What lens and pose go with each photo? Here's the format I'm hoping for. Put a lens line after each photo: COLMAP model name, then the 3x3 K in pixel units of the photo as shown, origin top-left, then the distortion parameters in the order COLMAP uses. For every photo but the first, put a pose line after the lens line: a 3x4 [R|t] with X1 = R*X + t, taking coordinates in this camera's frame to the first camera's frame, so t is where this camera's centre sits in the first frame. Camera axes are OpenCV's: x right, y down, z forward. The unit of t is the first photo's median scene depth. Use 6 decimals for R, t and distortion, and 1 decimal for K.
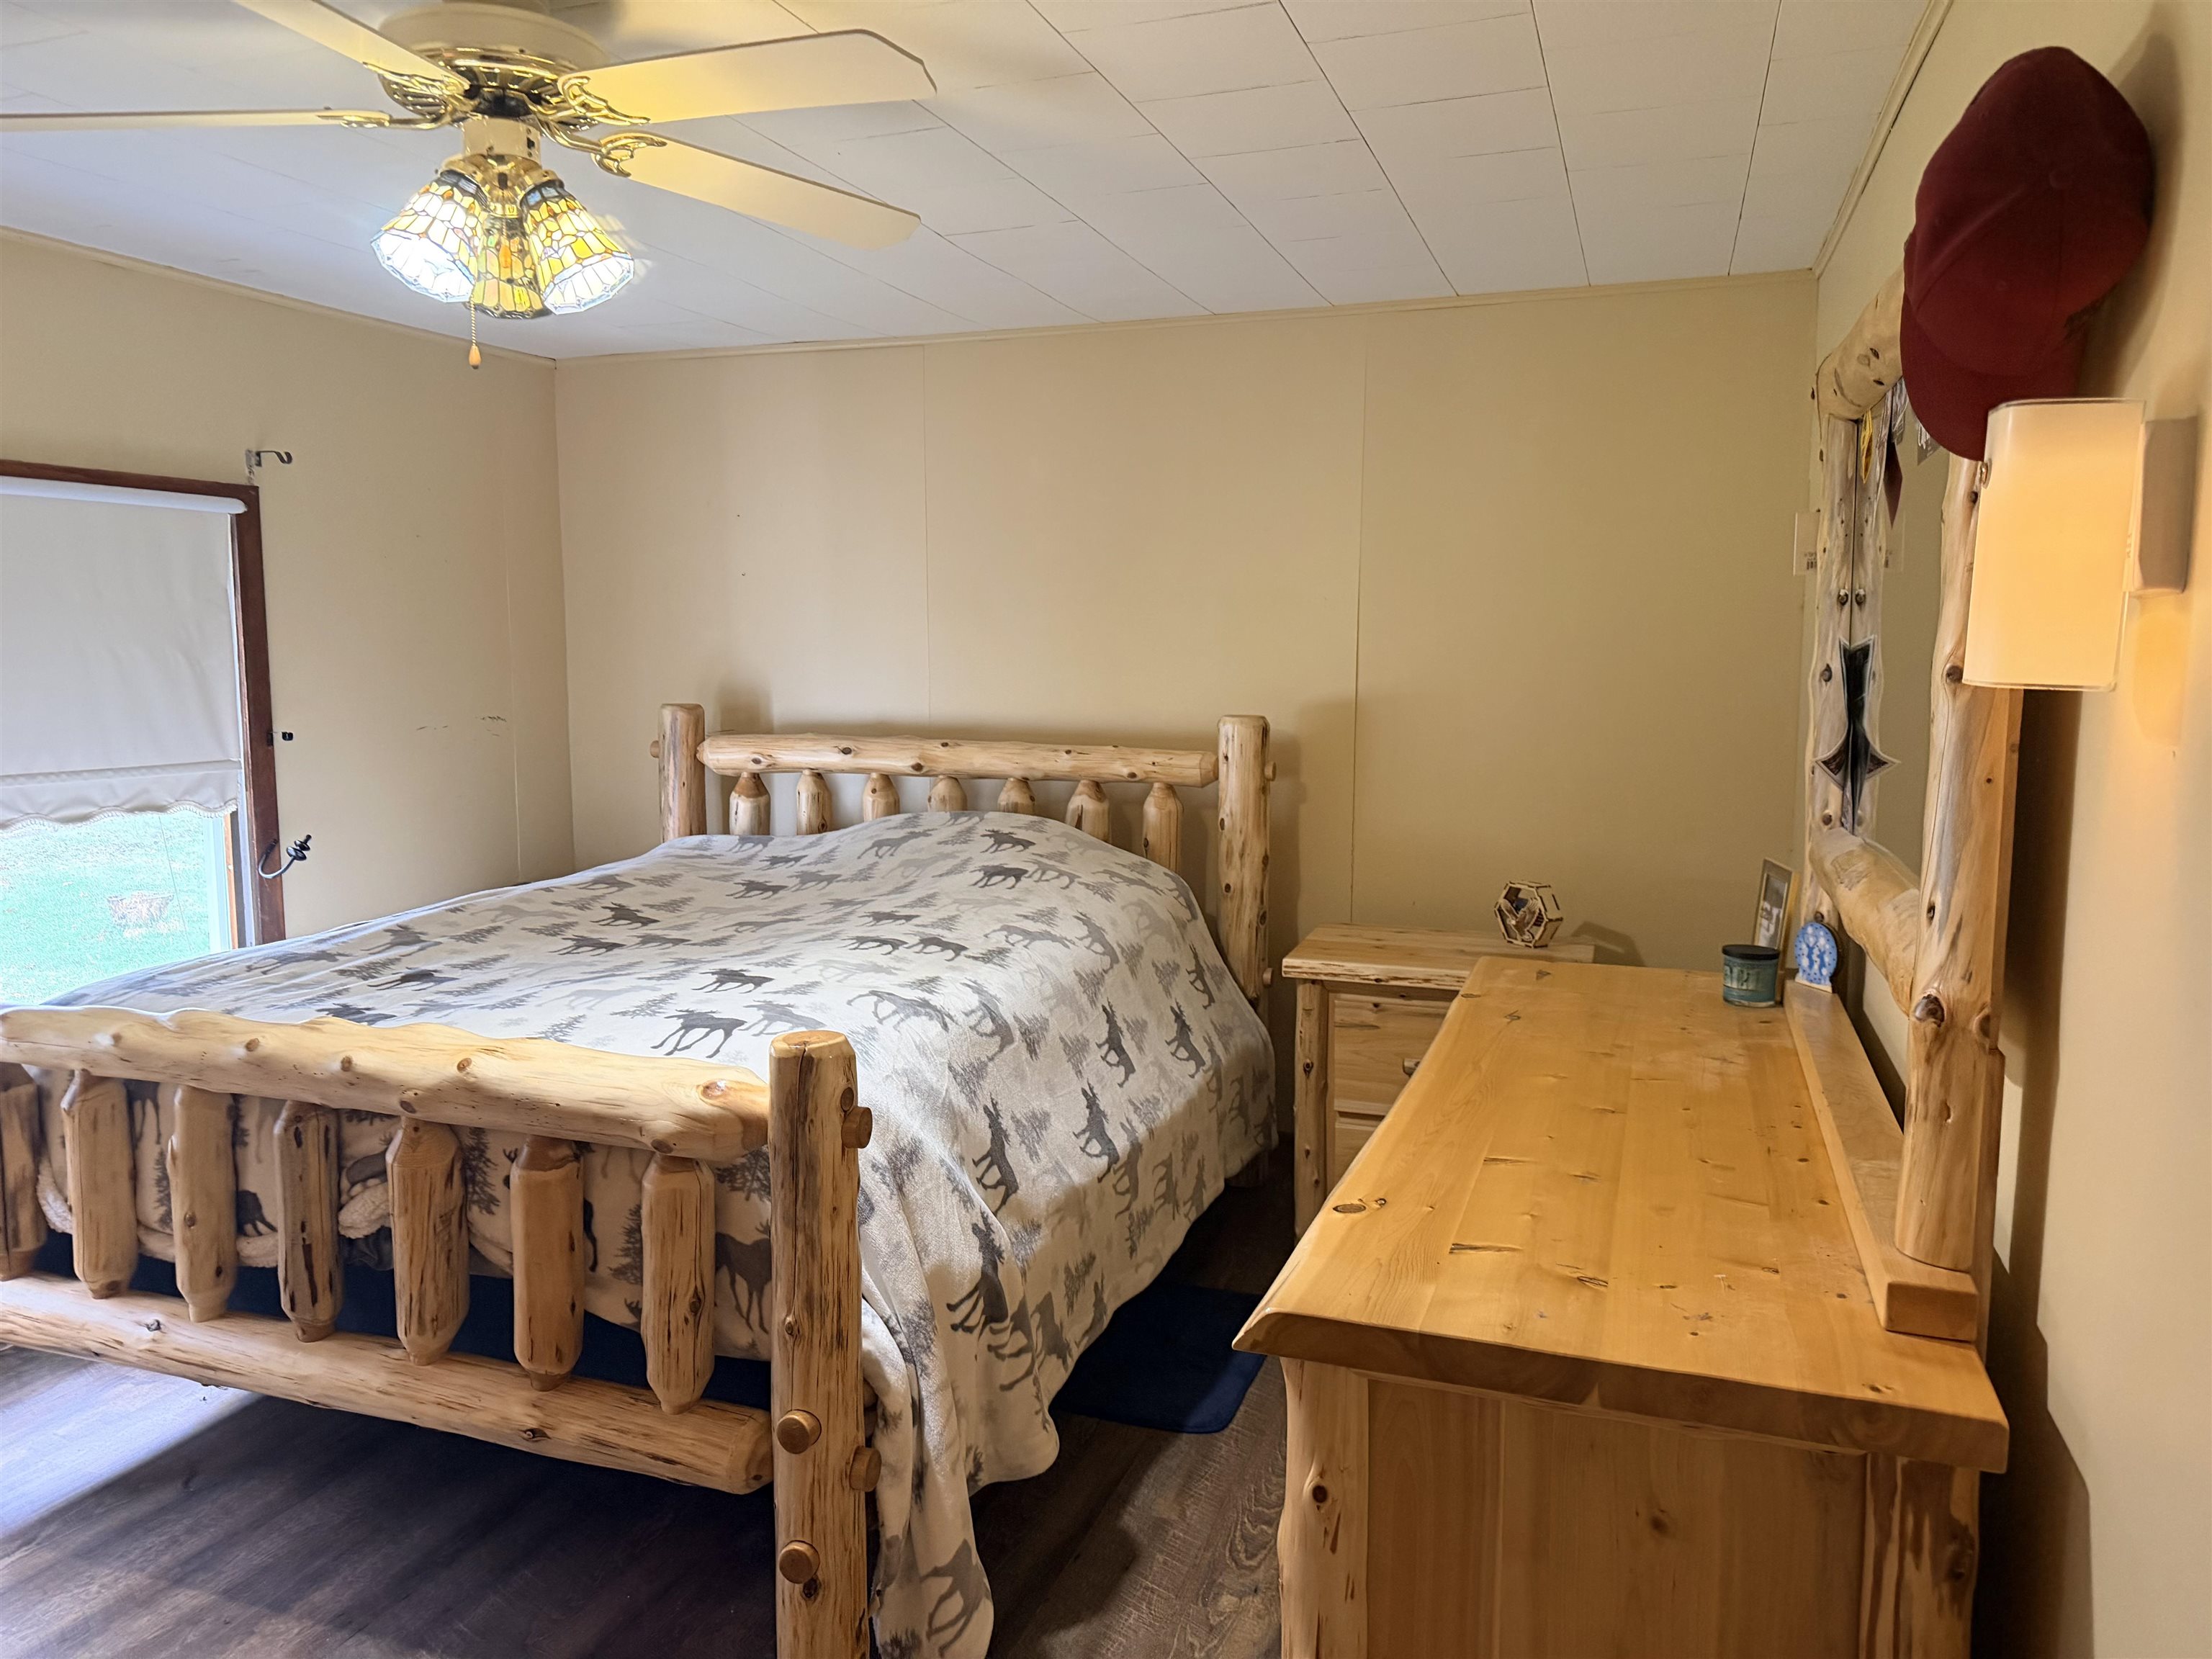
lens RADIAL K [[1533.0, 0, 1111.5], [0, 1533.0, 800.6], [0, 0, 1]] dist [0.115116, -0.164408]
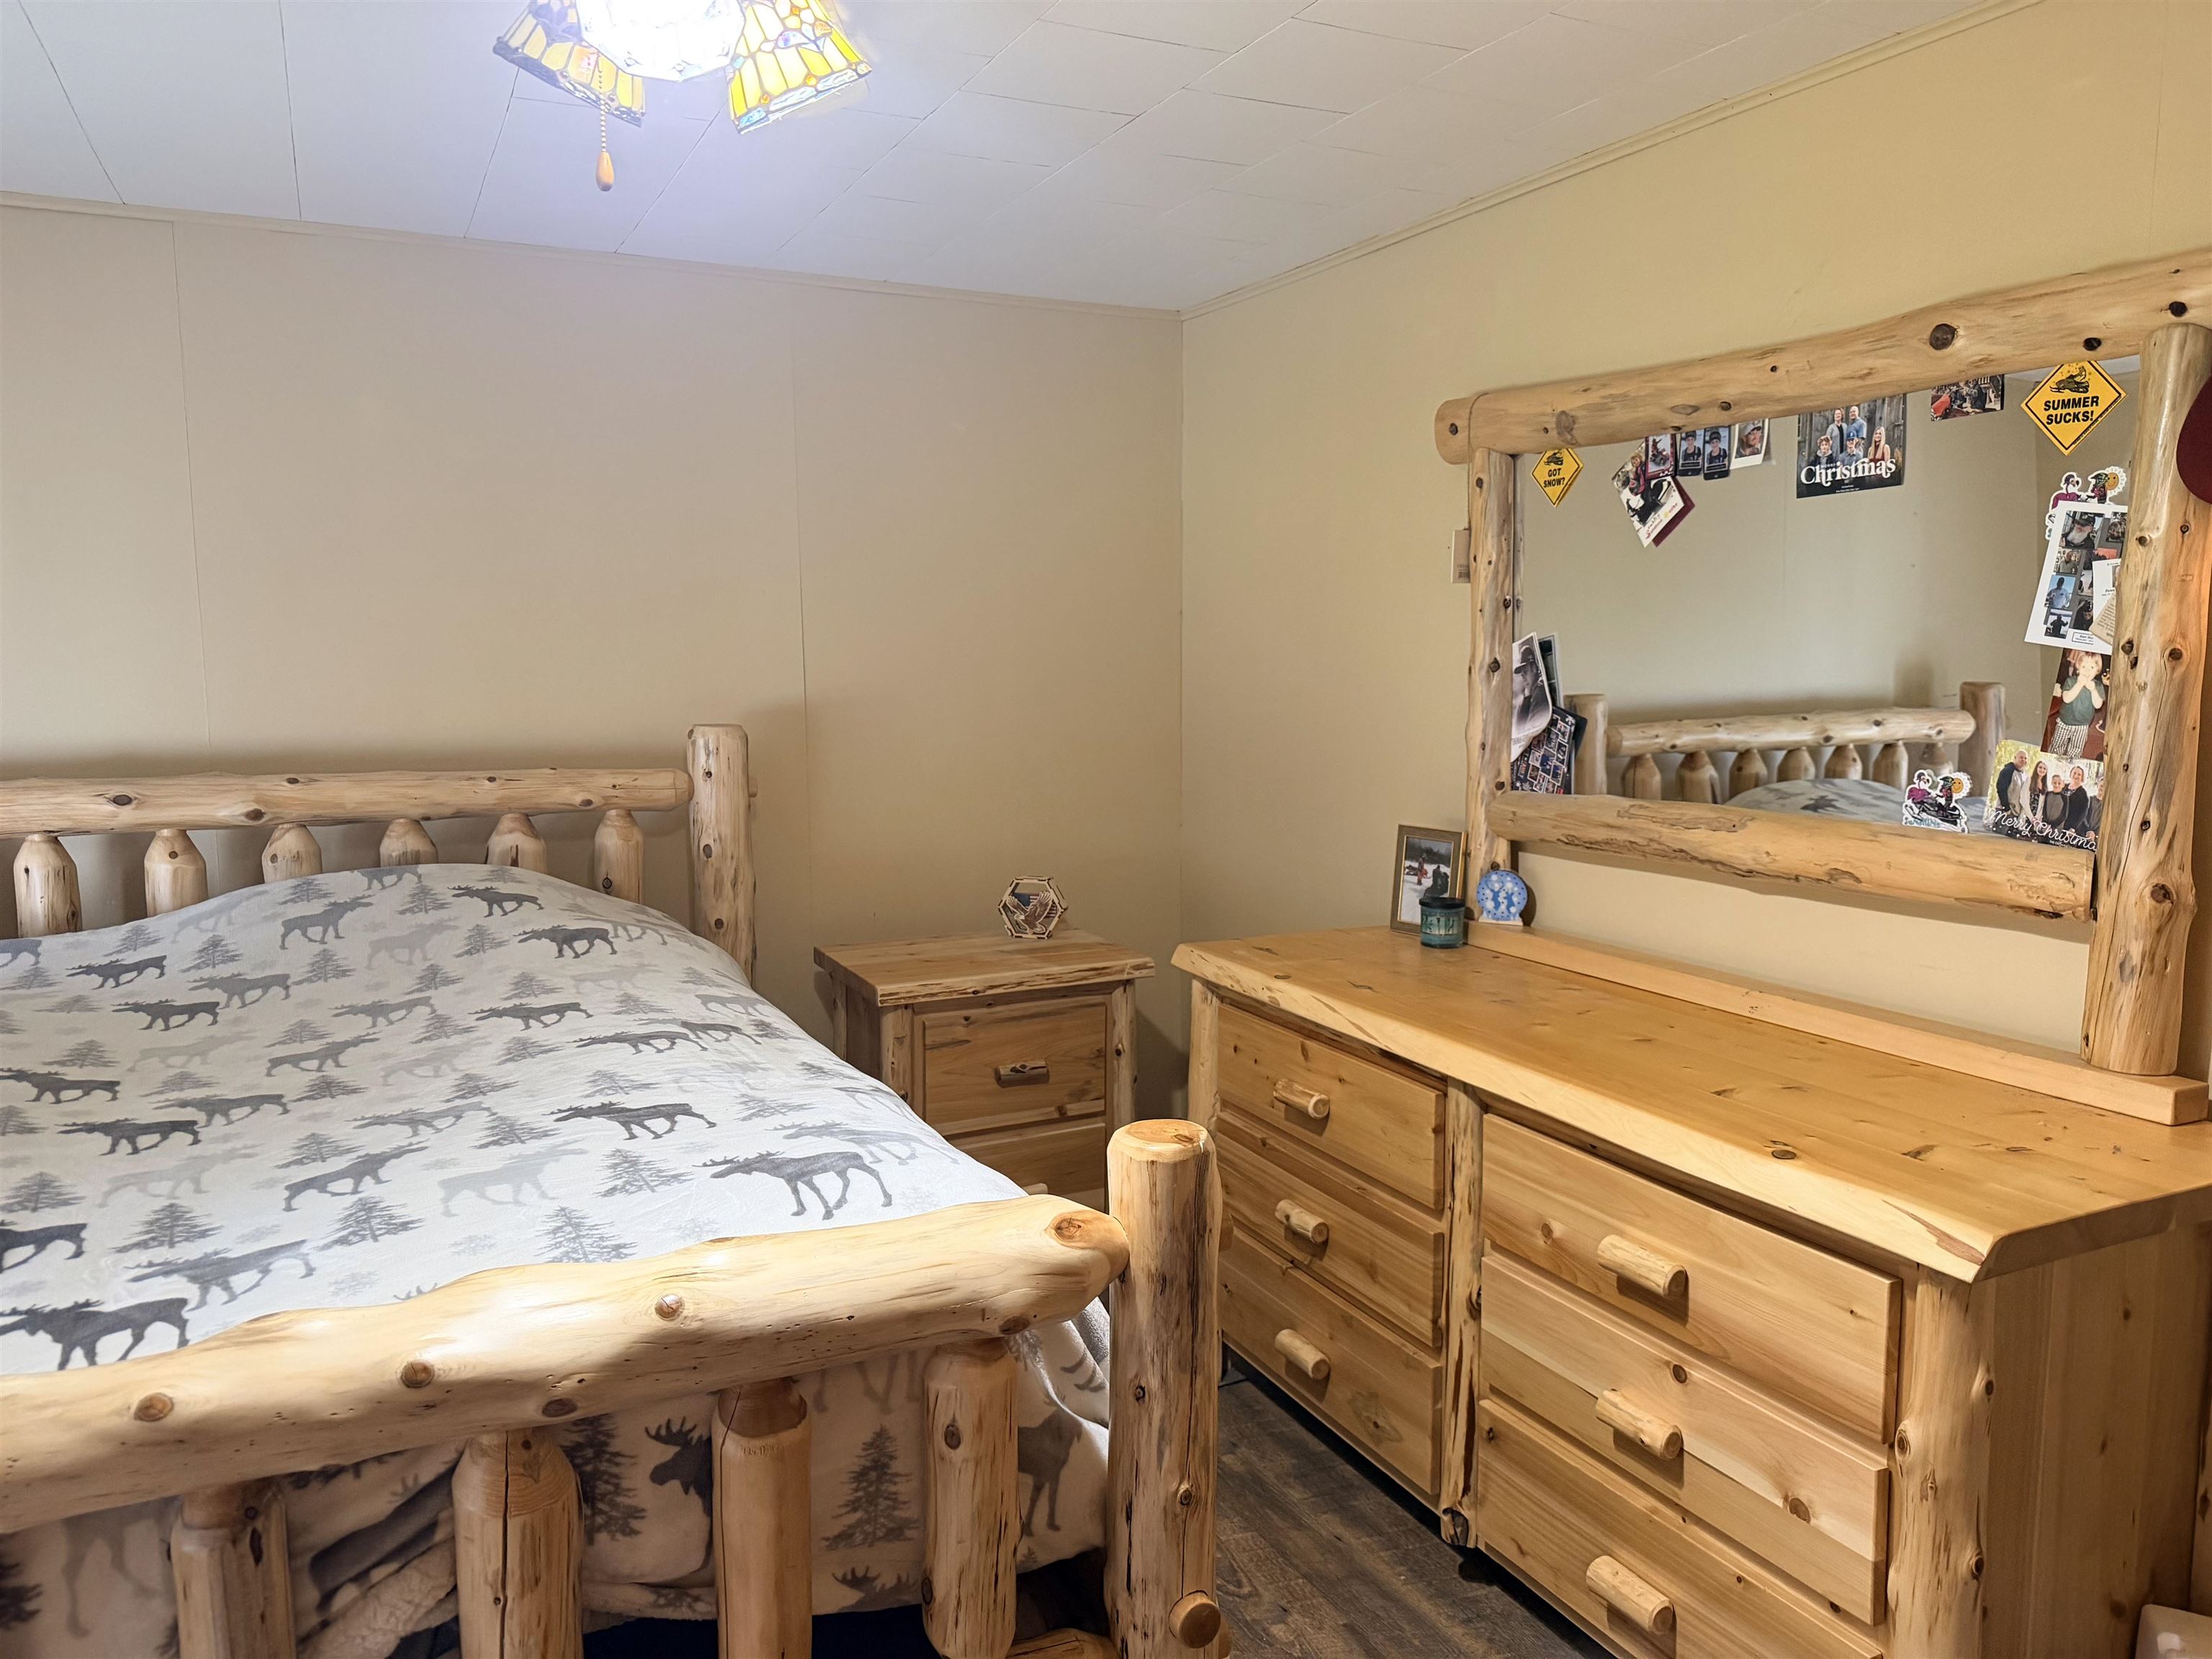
lens RADIAL K [[1549.6, 0, 1069.5], [0, 1549.6, 835.6], [0, 0, 1]] dist [0.126046, -0.165438]
pose [[0.706650, -0.088977, 0.701947, -0.676135], [0.075154, 0.995888, 0.050579, -0.037840], [-0.703561, 0.017012, 0.710431, 0.395383]]
